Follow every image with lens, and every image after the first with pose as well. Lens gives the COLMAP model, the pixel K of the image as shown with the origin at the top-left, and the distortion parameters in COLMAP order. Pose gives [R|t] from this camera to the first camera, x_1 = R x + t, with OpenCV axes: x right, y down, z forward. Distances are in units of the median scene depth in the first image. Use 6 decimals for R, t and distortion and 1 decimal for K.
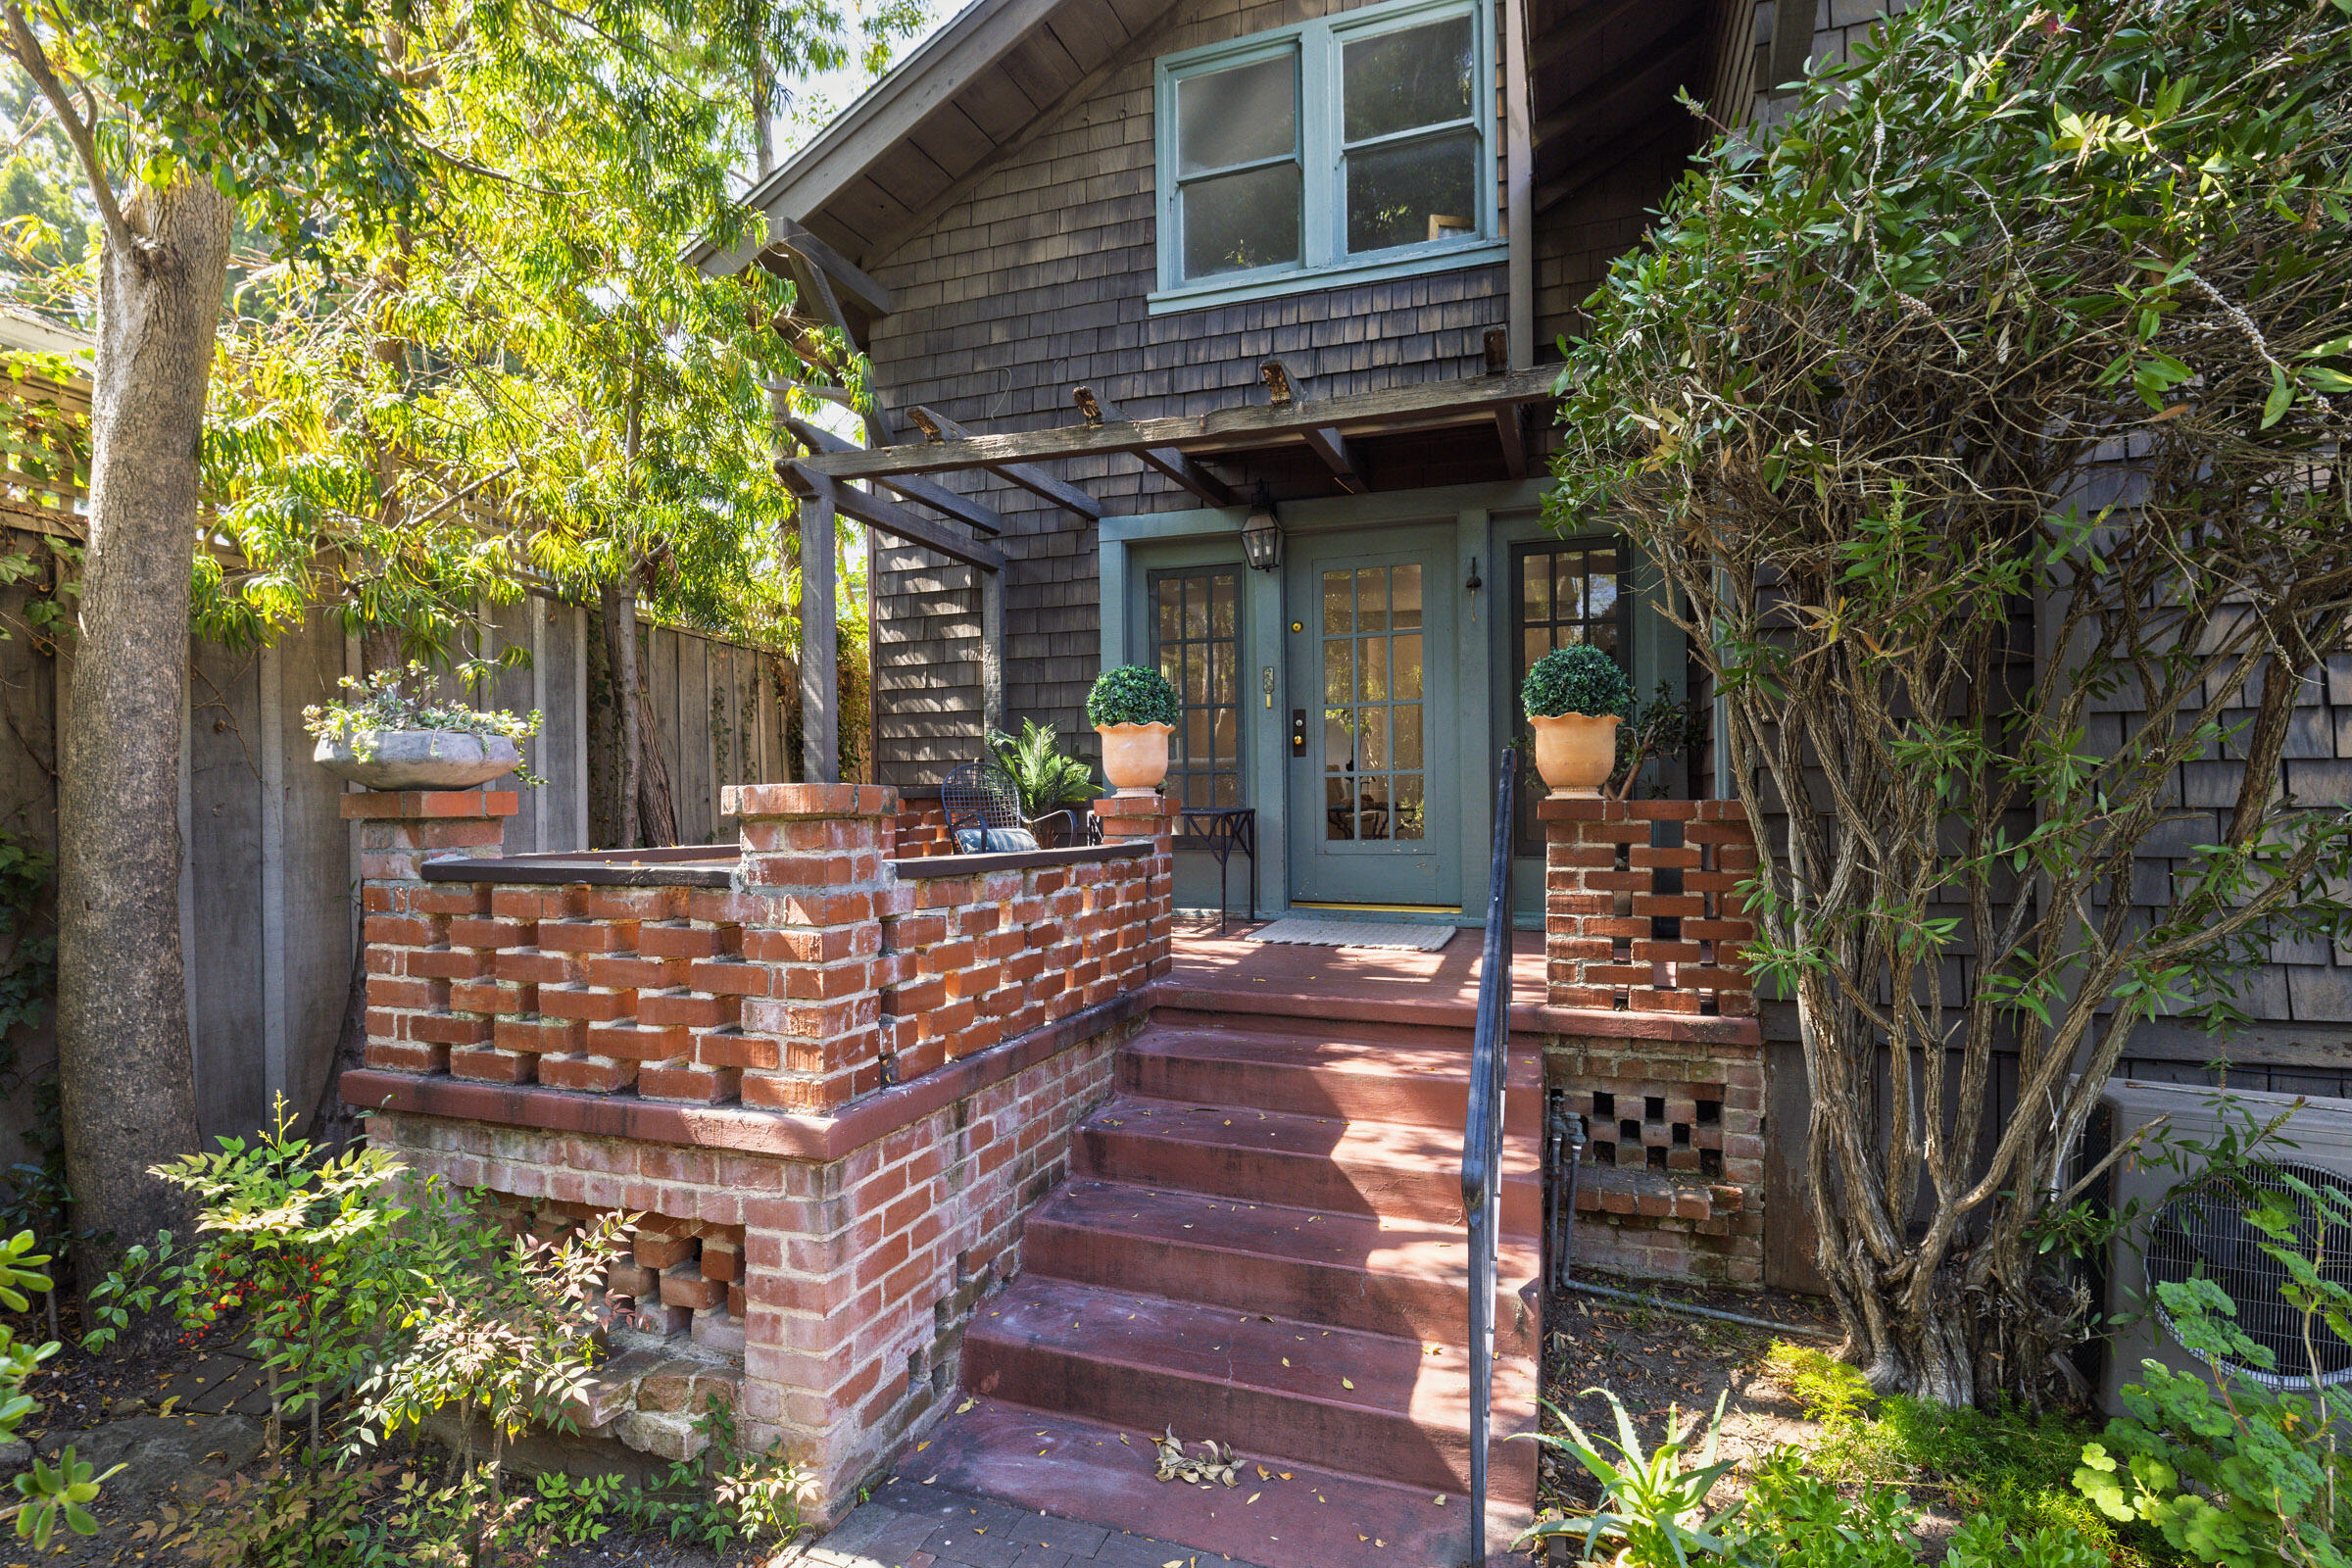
lens RADIAL K [[958.3, 0, 1176.0], [0, 958.3, 784.0], [0, 0, 1]] dist [0.000170, 0.000004]
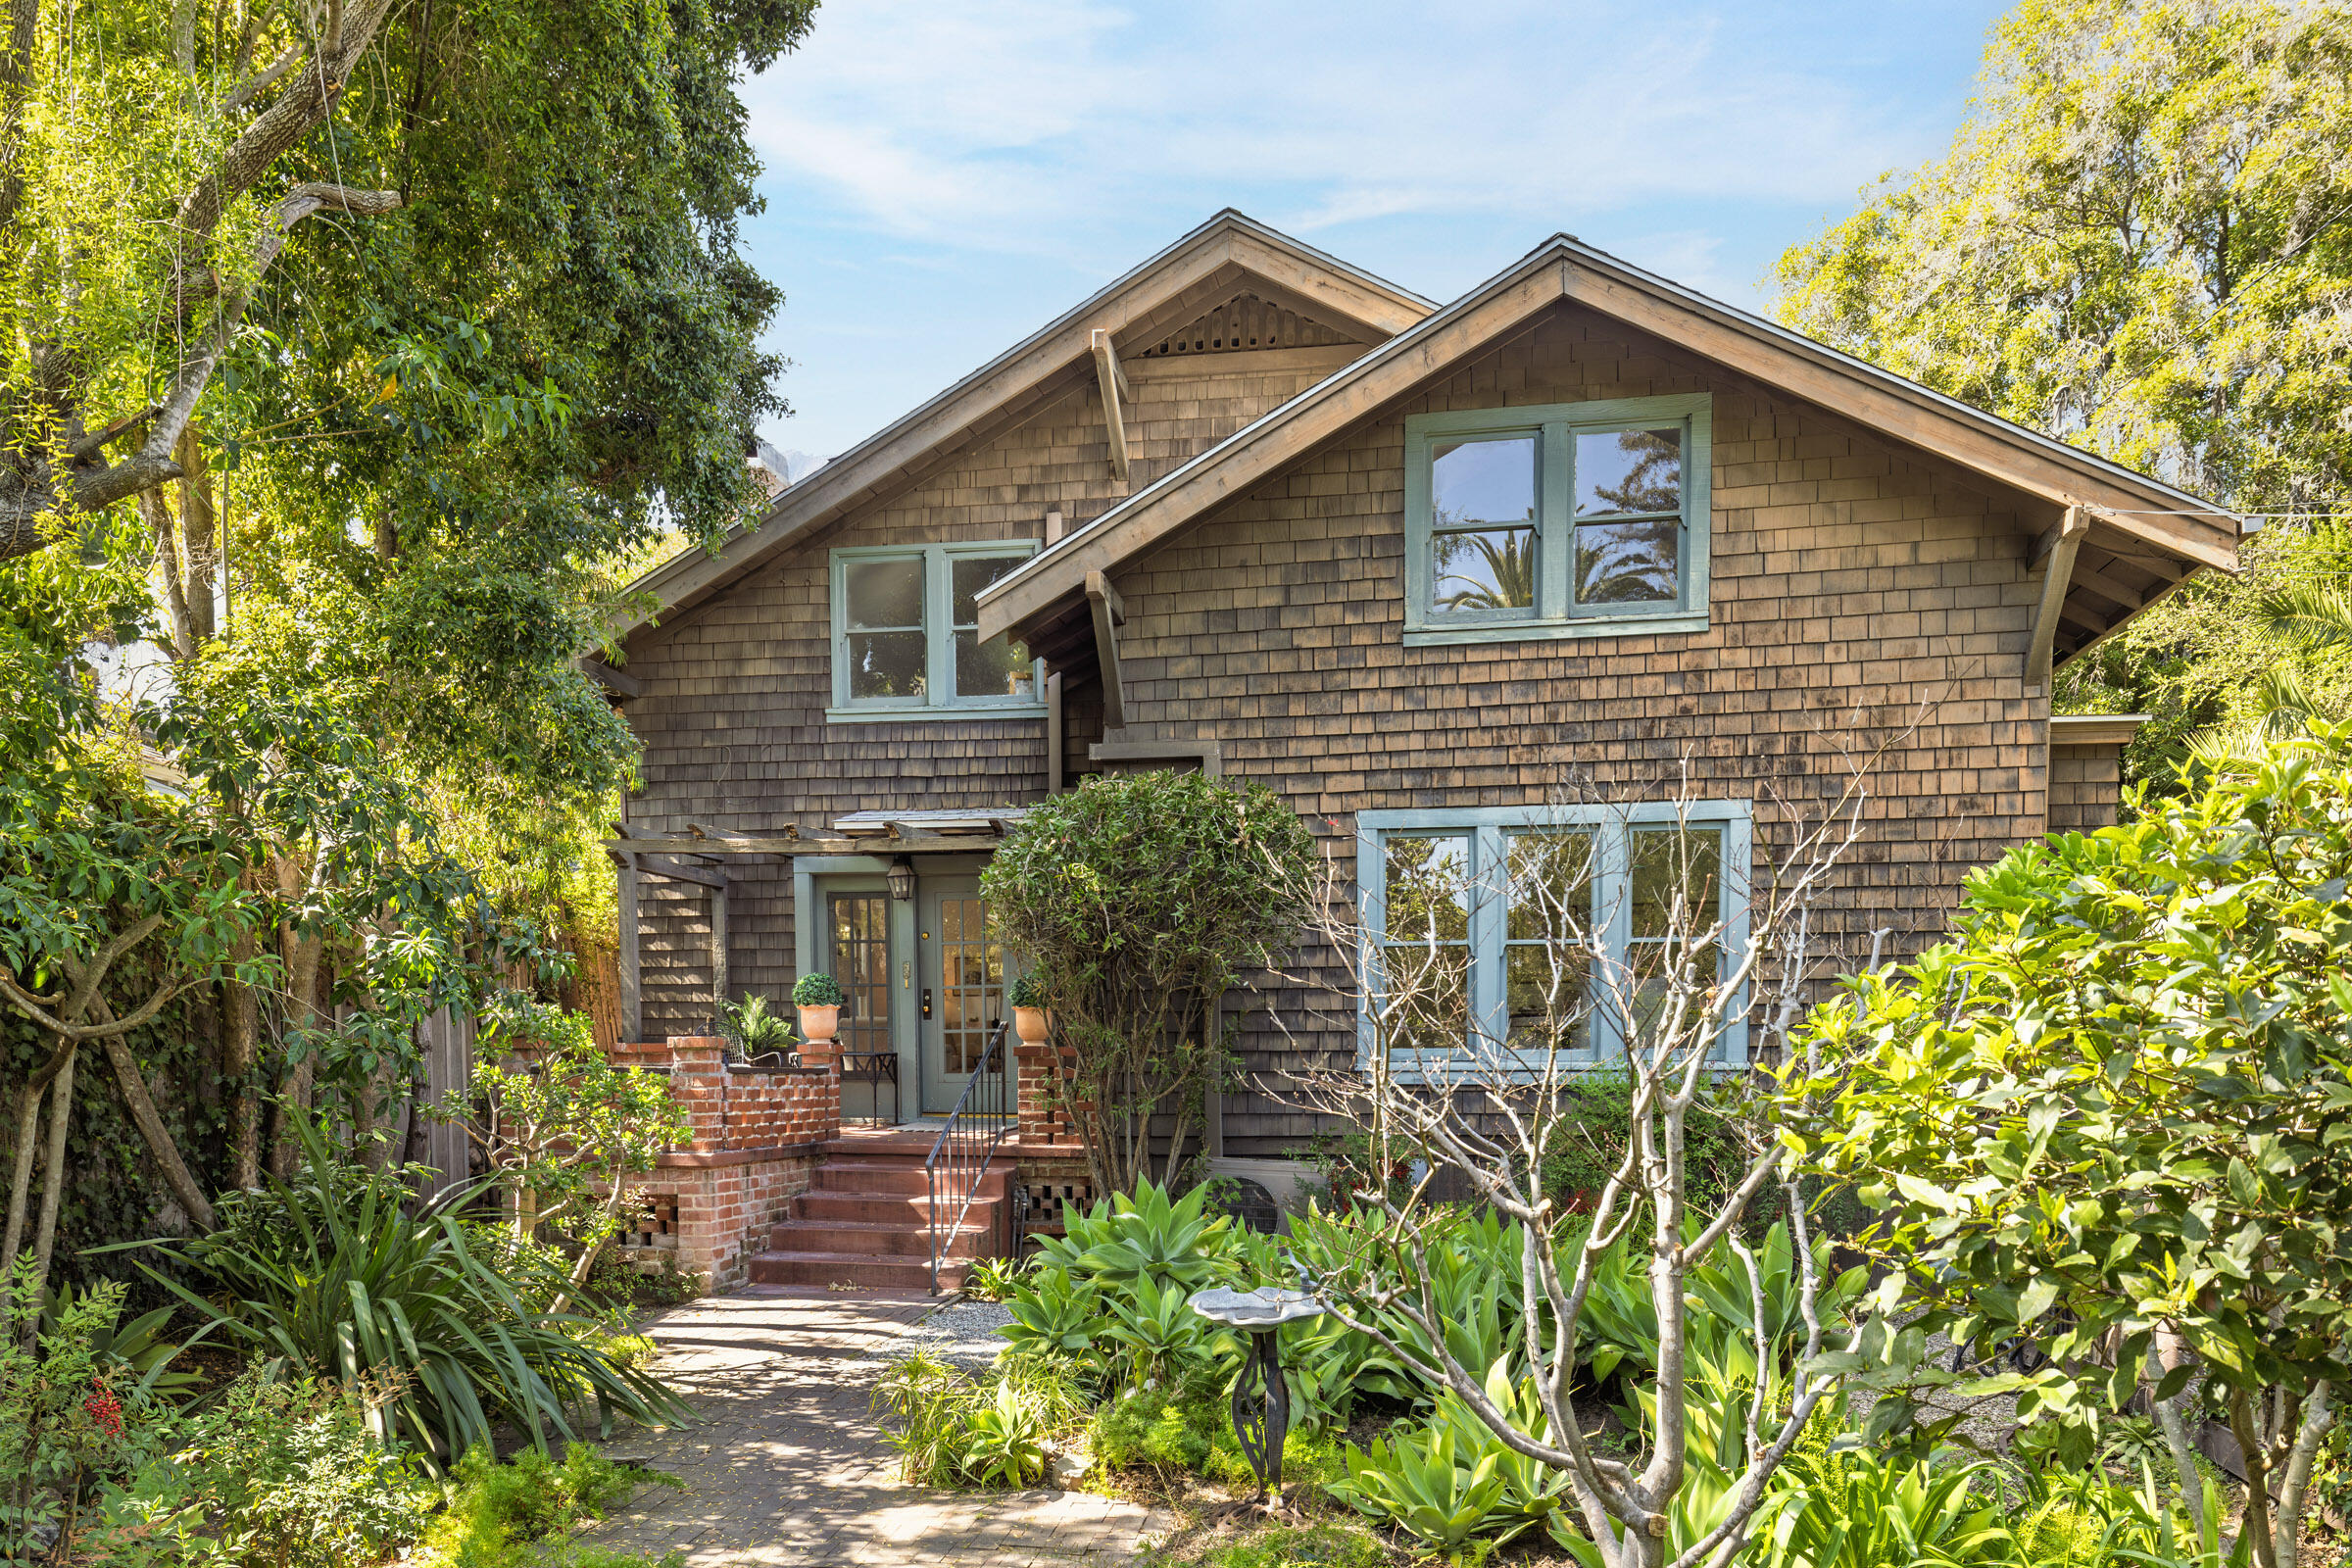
lens RADIAL K [[1751.1, 0, 1173.1], [0, 1751.1, 1182.2], [0, 0, 1]] dist [0.012835, -0.002572]
pose [[0.988286, -0.002719, 0.152587, 0.090831], [-0.010490, 0.996266, 0.085694, -0.013295], [-0.152250, -0.086291, 0.984568, -1.937327]]
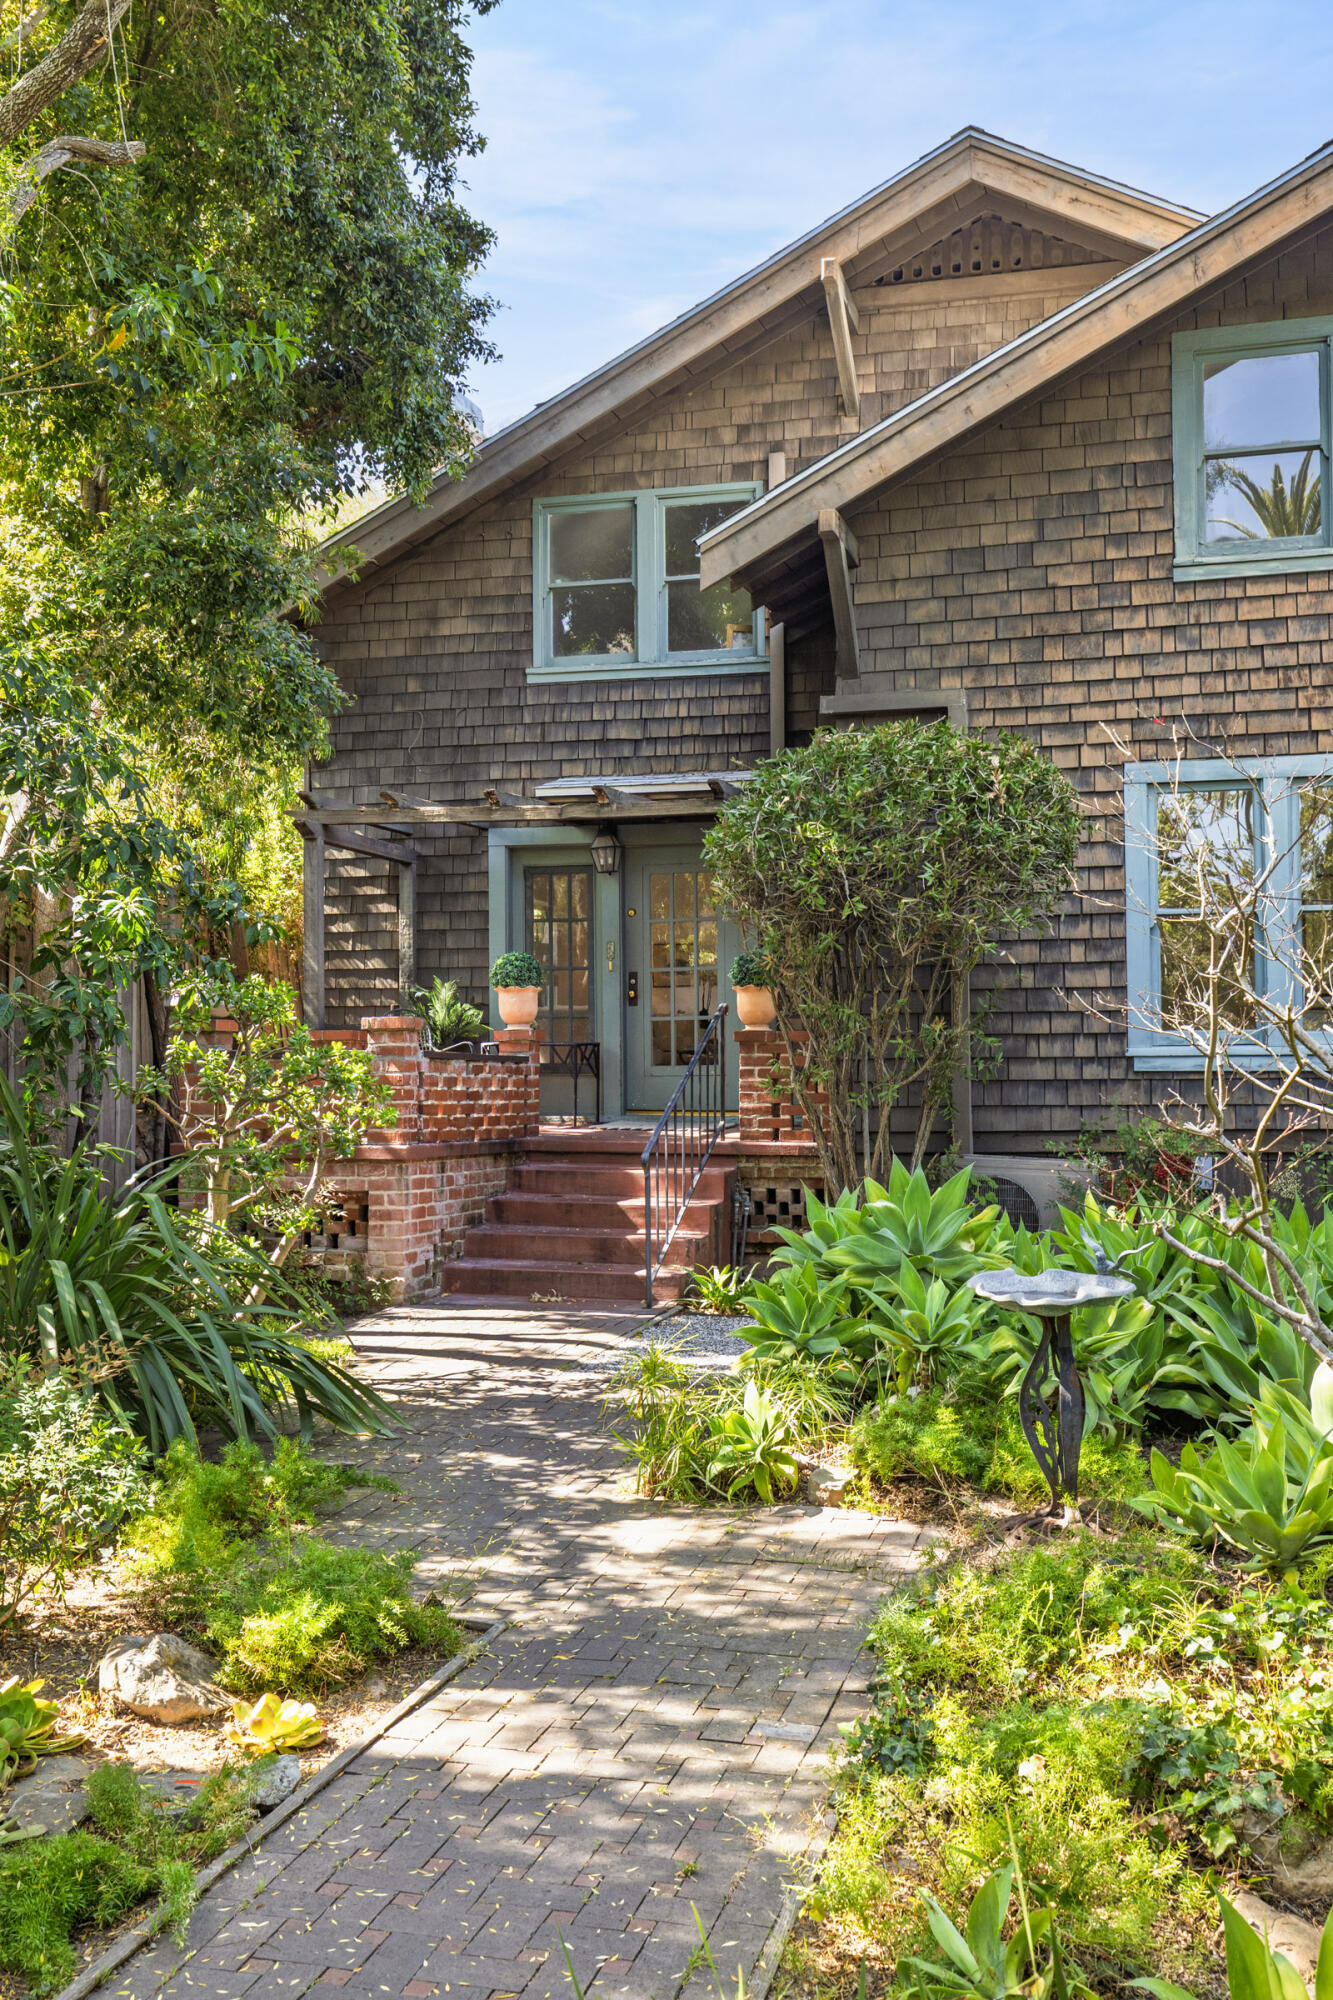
lens RADIAL K [[2035.7, 0, 672.0], [0, 2035.7, 1020.8], [0, 0, 1]] dist [0.014864, 0.013269]
pose [[0.998421, 0.008133, 0.055587, 0.021897], [-0.007263, 0.999848, -0.015841, 0.041011], [-0.055707, 0.015412, 0.998328, -2.008332]]
